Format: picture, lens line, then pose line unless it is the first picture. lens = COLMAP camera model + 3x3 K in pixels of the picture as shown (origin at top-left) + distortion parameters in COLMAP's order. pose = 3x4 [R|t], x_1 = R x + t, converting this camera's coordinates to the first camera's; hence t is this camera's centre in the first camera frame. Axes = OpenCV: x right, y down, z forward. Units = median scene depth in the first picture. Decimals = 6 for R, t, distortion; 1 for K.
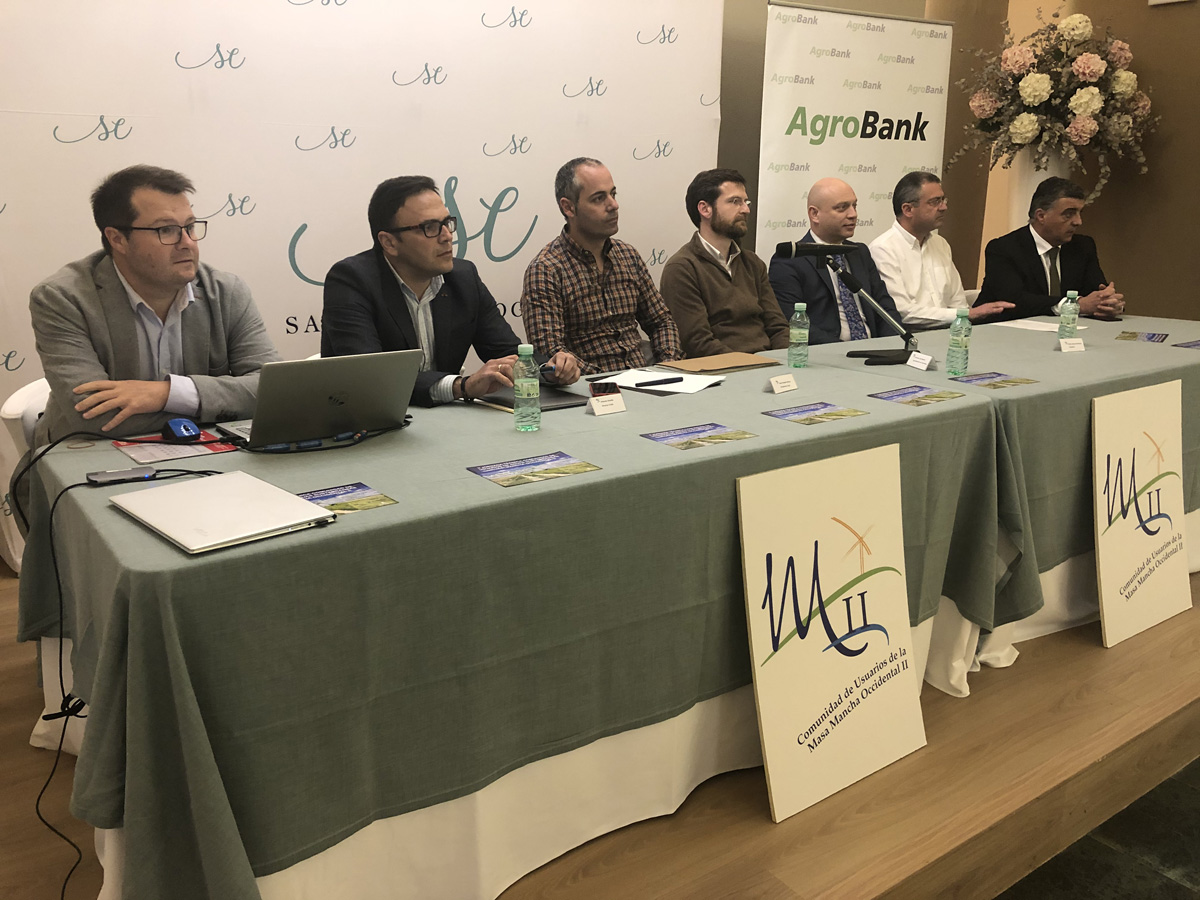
lens RADIAL K [[970.4, 0, 600.0], [0, 970.4, 450.0], [0, 0, 1]] dist [0.004168, -0.003391]
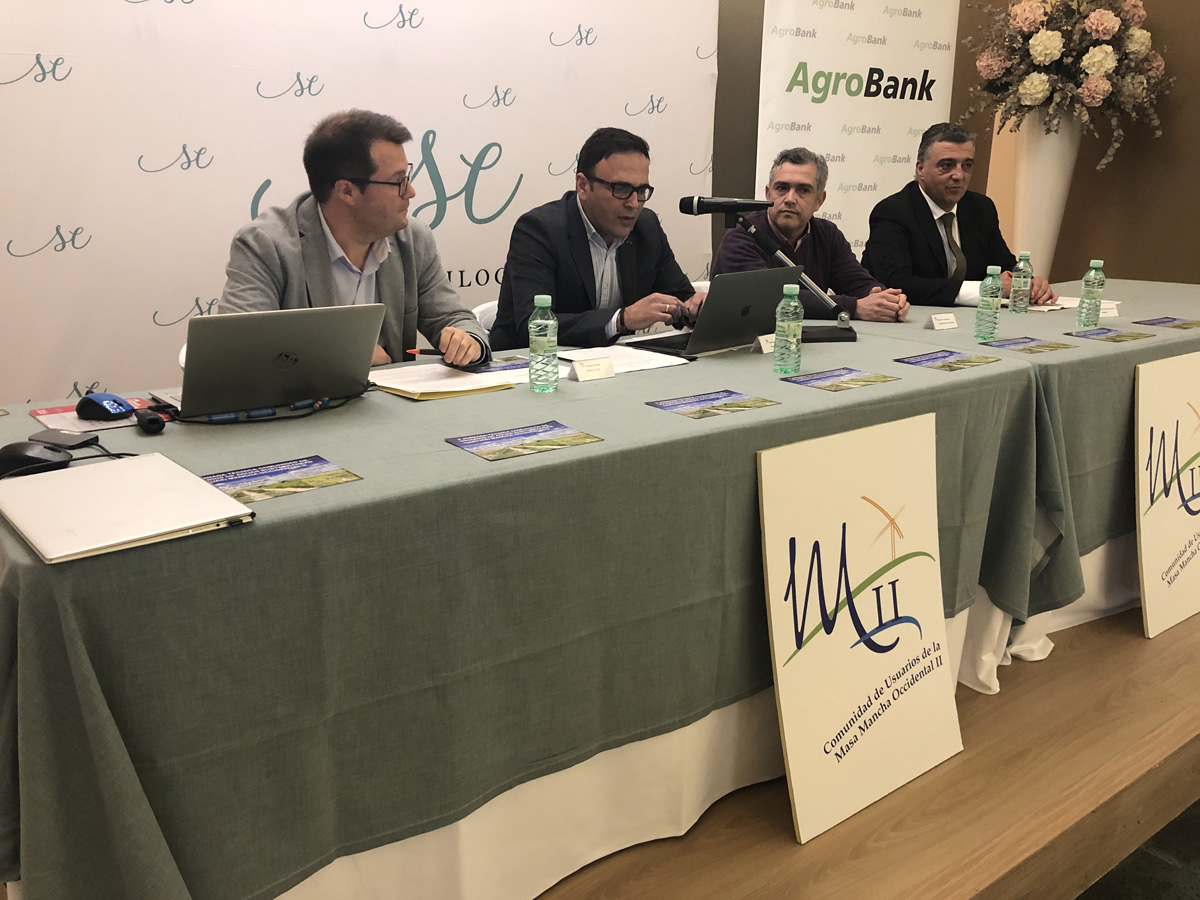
lens RADIAL K [[981.9, 0, 605.5], [0, 981.9, 445.1], [0, 0, 1]] dist [-0.006239, 0.001142]
pose [[0.999748, -0.002815, 0.022250, -0.012450], [0.002531, 0.999915, 0.012823, 0.010207], [-0.022284, -0.012763, 0.999670, 0.108384]]
